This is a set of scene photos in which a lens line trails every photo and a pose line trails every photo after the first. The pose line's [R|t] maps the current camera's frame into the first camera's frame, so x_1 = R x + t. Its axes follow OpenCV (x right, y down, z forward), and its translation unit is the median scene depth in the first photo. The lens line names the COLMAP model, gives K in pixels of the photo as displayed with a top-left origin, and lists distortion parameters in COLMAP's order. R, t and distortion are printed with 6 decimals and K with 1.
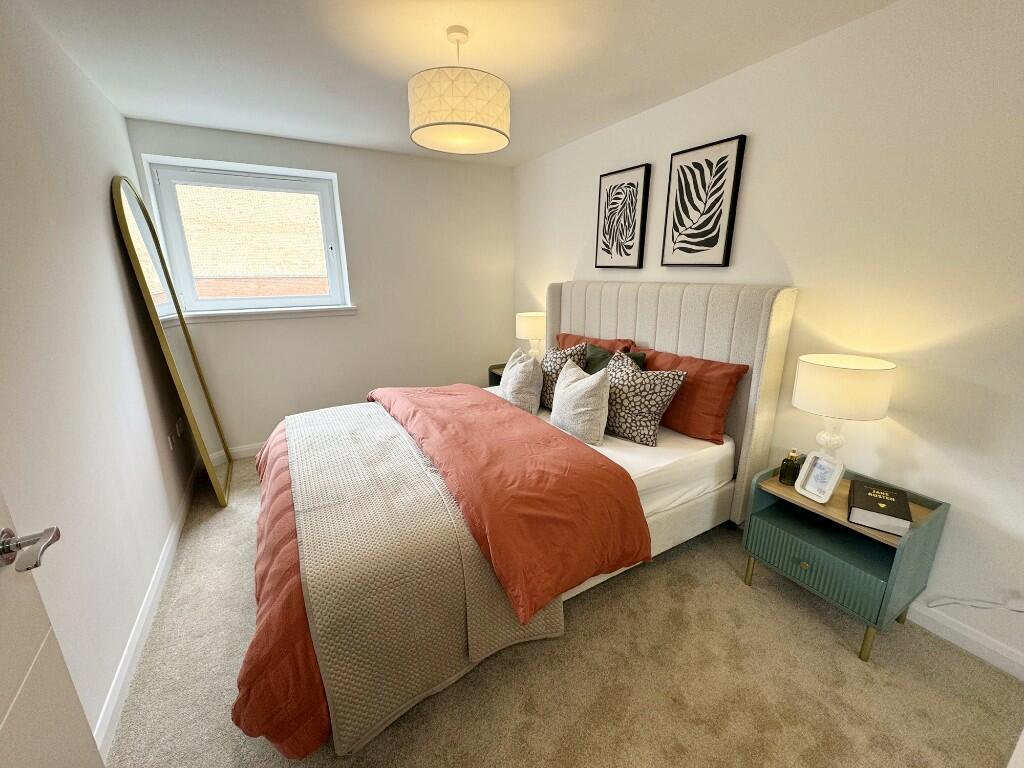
lens RADIAL K [[408.4, 0, 510.2], [0, 408.4, 381.4], [0, 0, 1]] dist [-0.000277, -0.000396]
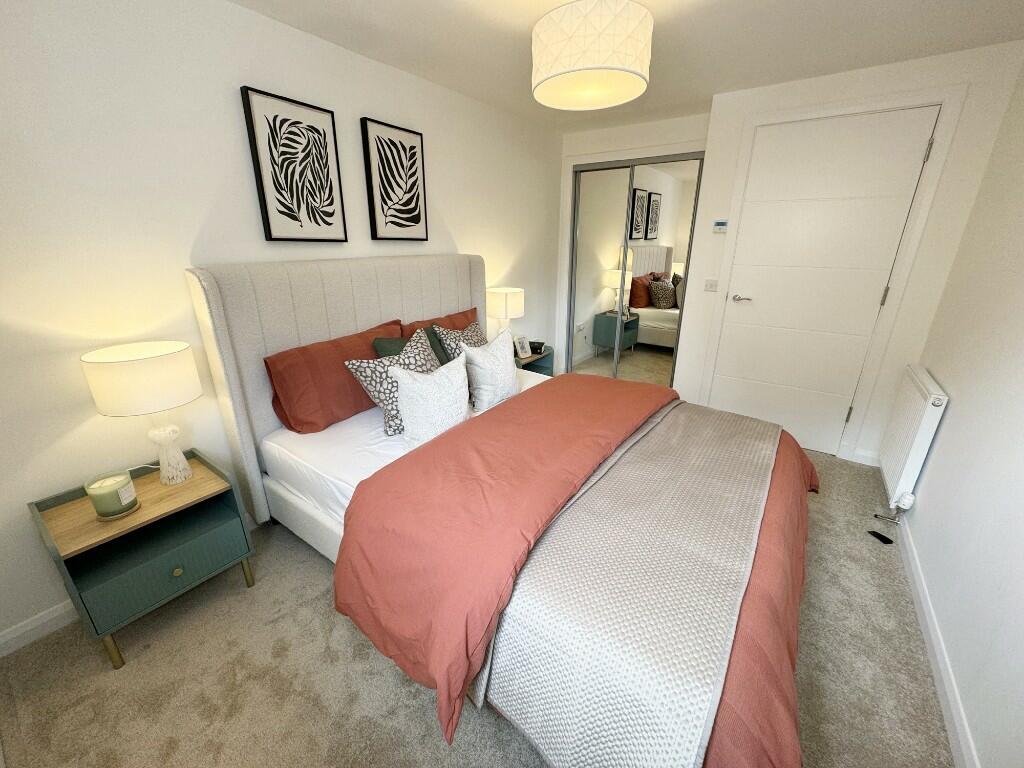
lens RADIAL K [[408.4, 0, 509.0], [0, 408.4, 383.9], [0, 0, 1]] dist [-0.000277, -0.000396]
pose [[-0.409157, -0.289271, 0.865398, -0.729018], [0.249166, 0.876953, 0.410938, -0.323243], [-0.877785, 0.383765, -0.286735, 1.213820]]
